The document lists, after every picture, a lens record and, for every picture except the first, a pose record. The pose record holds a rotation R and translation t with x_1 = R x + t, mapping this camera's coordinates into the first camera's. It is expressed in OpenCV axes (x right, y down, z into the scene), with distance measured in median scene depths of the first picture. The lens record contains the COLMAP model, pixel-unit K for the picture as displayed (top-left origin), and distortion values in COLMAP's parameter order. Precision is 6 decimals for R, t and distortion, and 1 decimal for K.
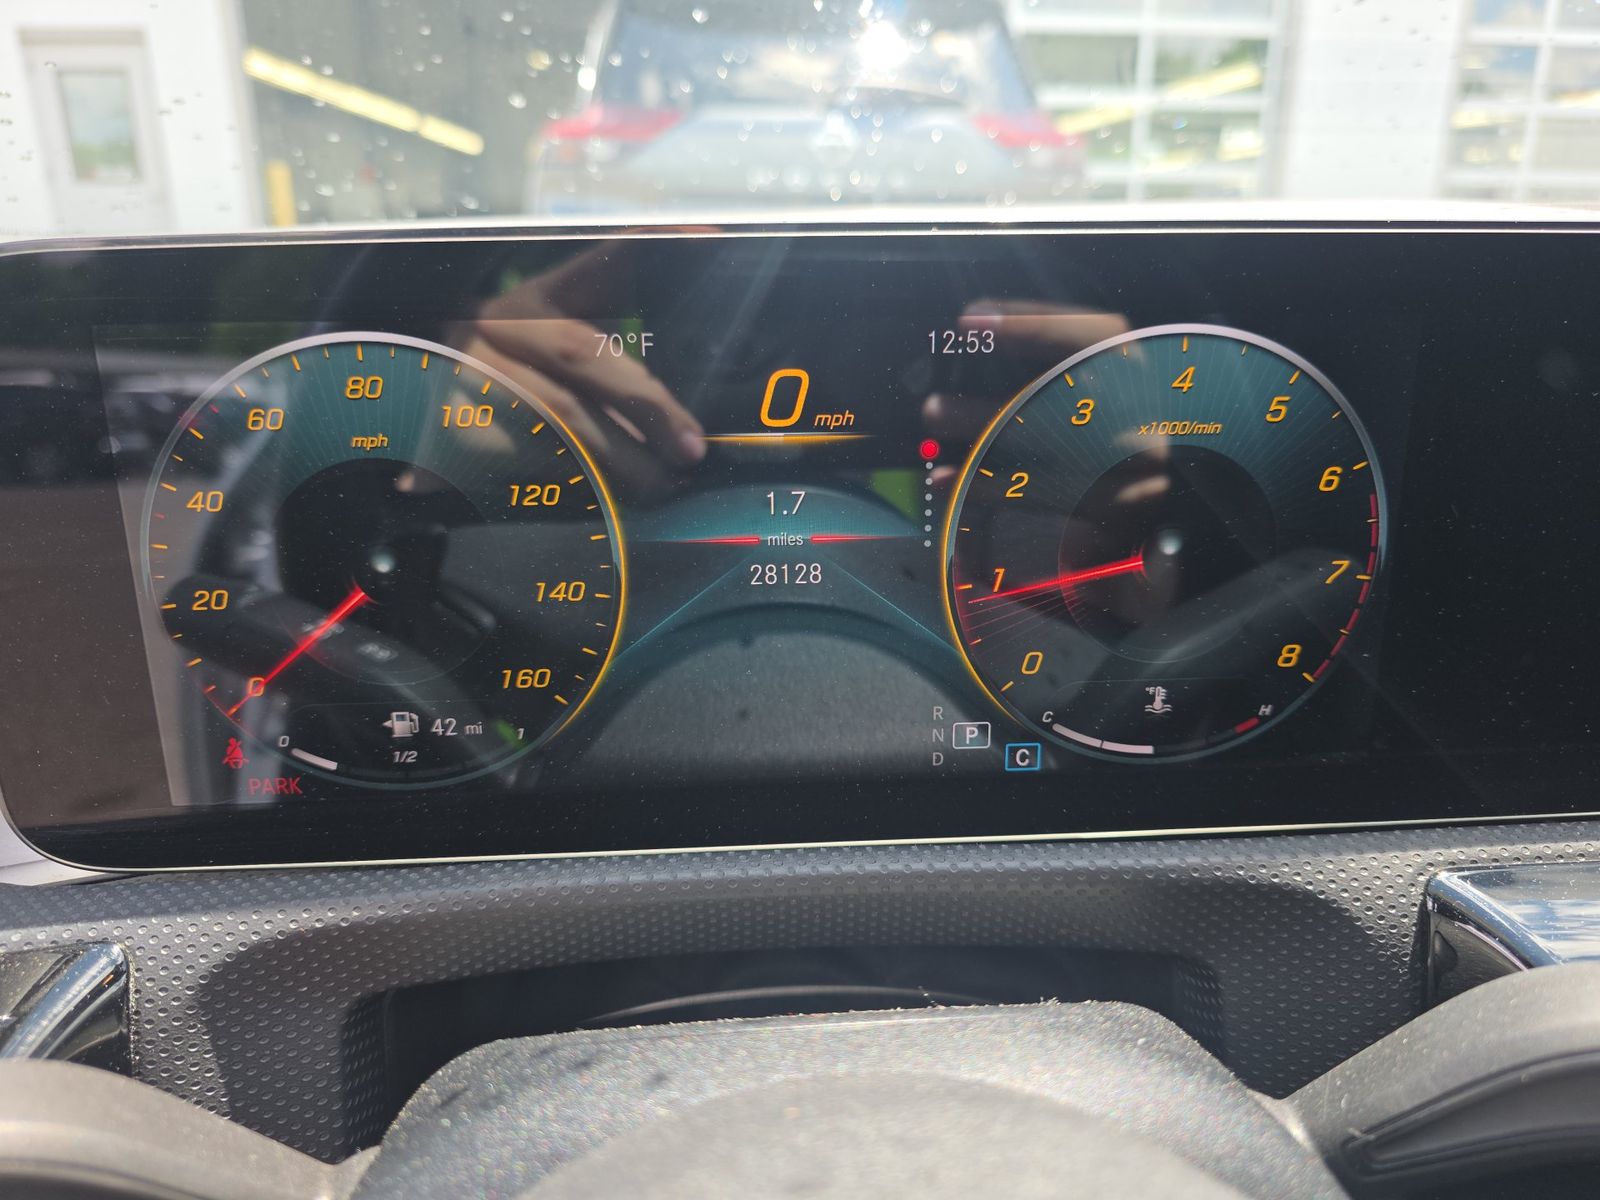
lens RADIAL K [[1079.4, 0, 800.0], [0, 1079.4, 600.0], [0, 0, 1]] dist [0.044112, -0.000105]
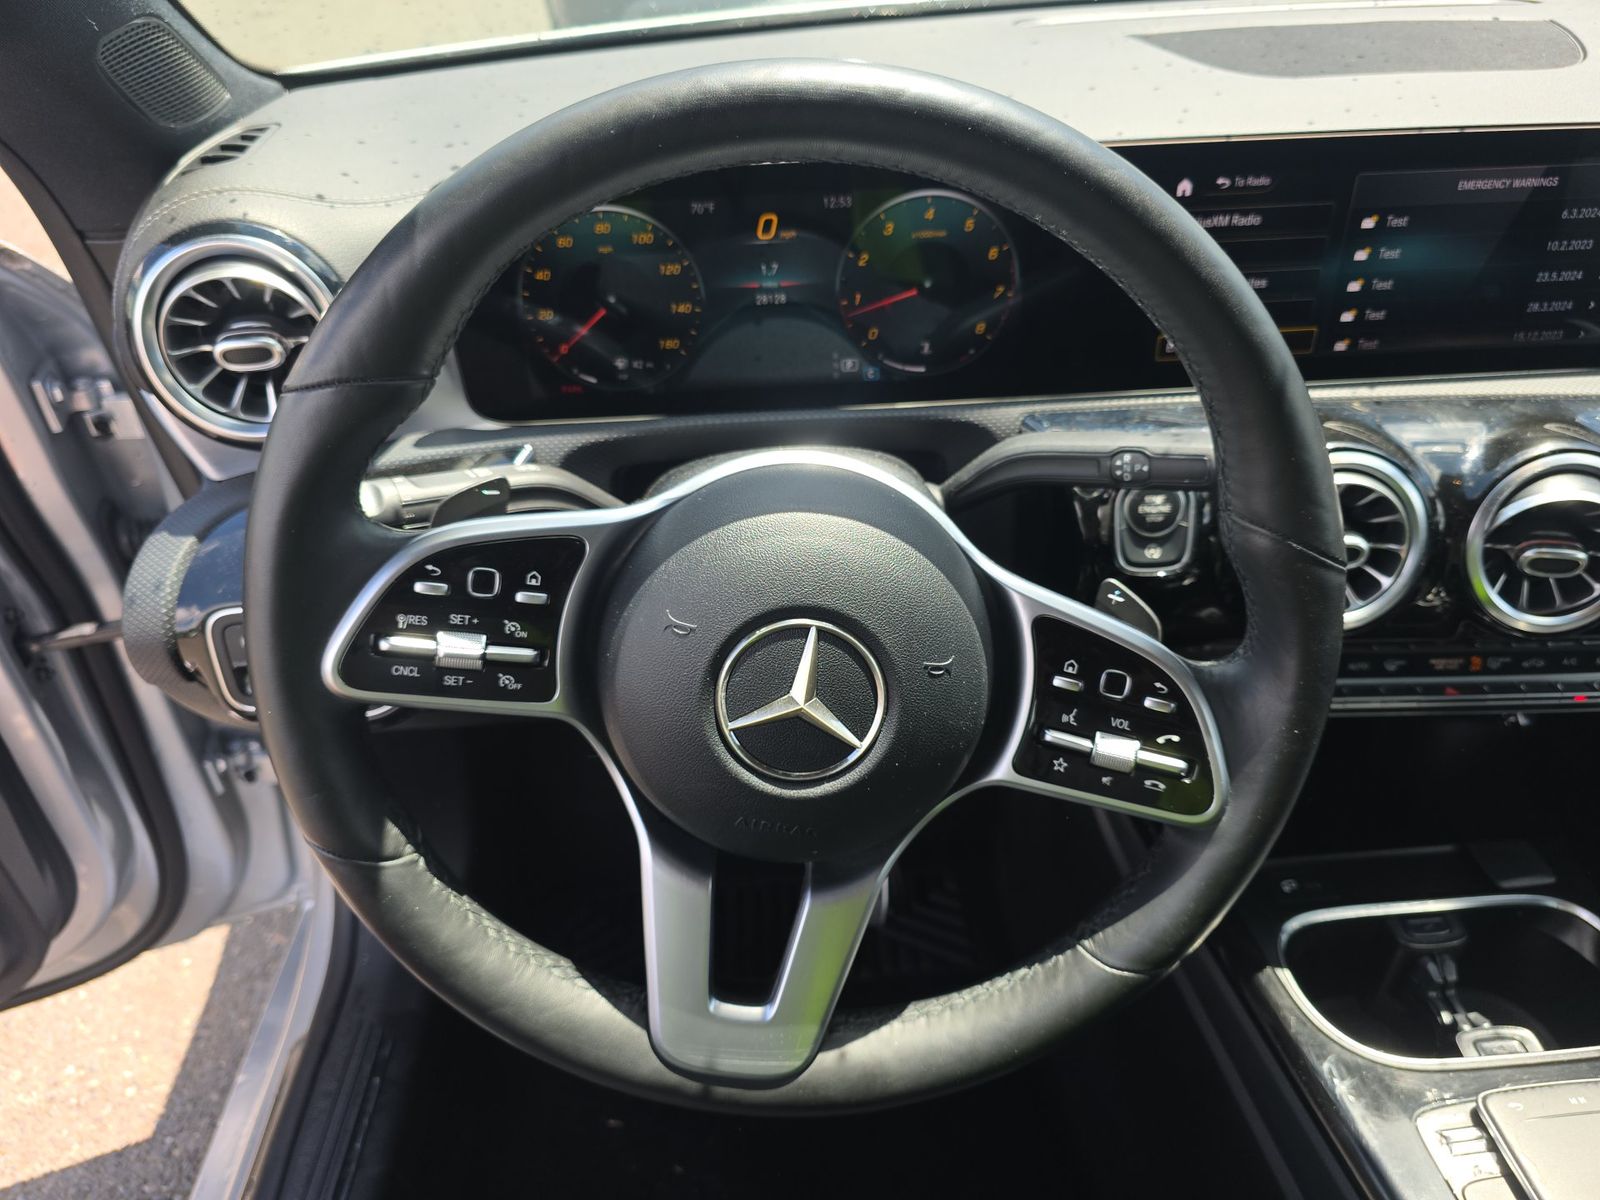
lens RADIAL K [[1079.4, 0, 800.0], [0, 1079.4, 600.0], [0, 0, 1]] dist [0.044112, -0.000105]
pose [[0.999514, -0.011623, -0.028920, 0.116978], [0.020158, 0.948759, 0.315356, -0.150610], [0.023773, -0.315785, 0.948533, -1.556461]]
